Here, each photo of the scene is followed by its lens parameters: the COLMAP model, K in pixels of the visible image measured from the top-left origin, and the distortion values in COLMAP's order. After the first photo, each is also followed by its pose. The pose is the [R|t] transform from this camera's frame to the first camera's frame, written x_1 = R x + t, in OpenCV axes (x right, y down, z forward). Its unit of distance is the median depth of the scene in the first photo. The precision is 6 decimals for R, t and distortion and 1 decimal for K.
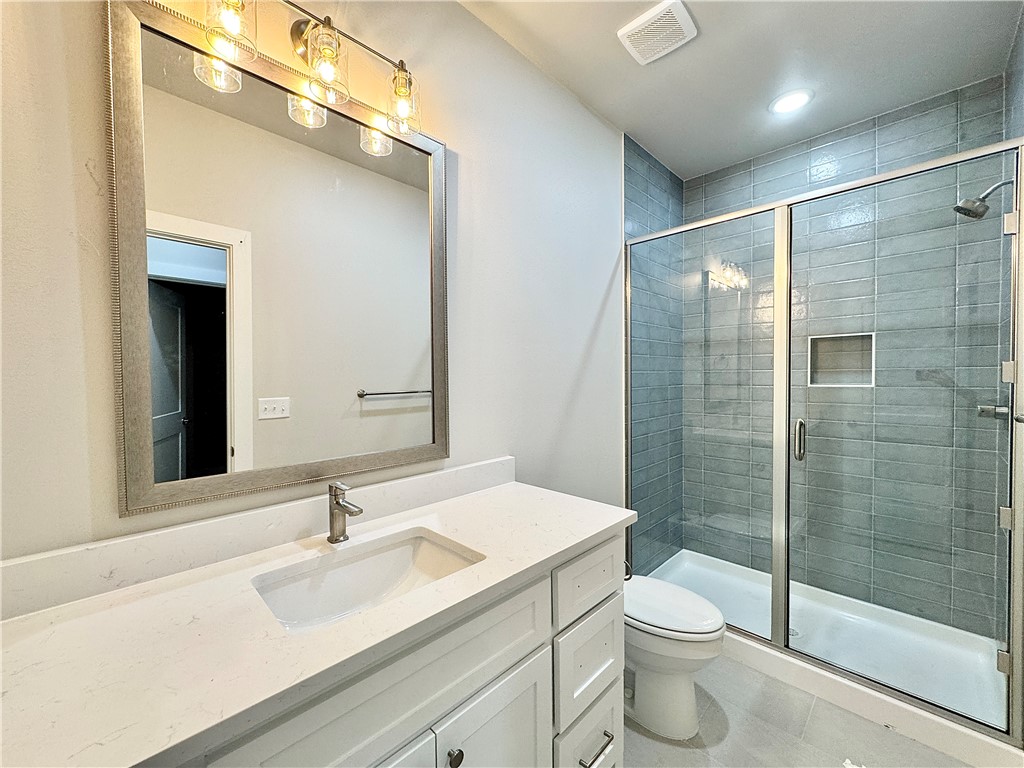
lens RADIAL K [[408.1, 0, 511.6], [0, 408.1, 384.6], [0, 0, 1]] dist [-0.003501, -0.000244]
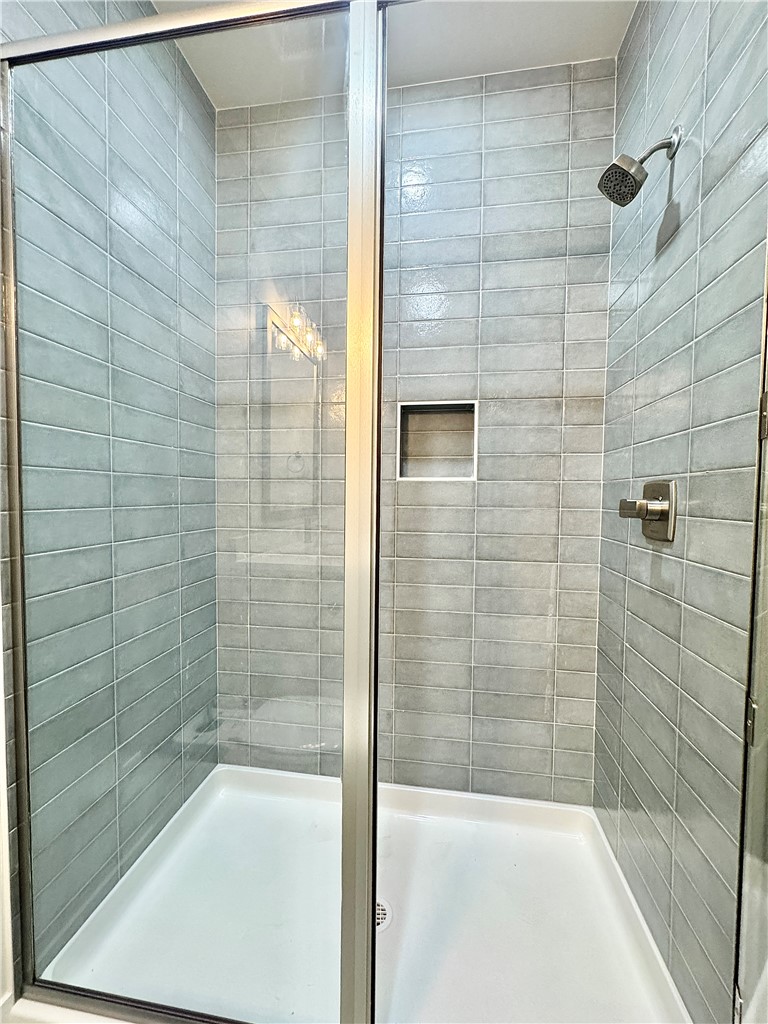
lens RADIAL K [[408.1, 0, 383.9], [0, 408.1, 512.5], [0, 0, 1]] dist [-0.003501, -0.000244]
pose [[0.801539, -0.006470, 0.597907, 0.326501], [-0.006080, 0.999802, 0.018968, 0.043105], [-0.597911, -0.018839, 0.801341, 0.495762]]
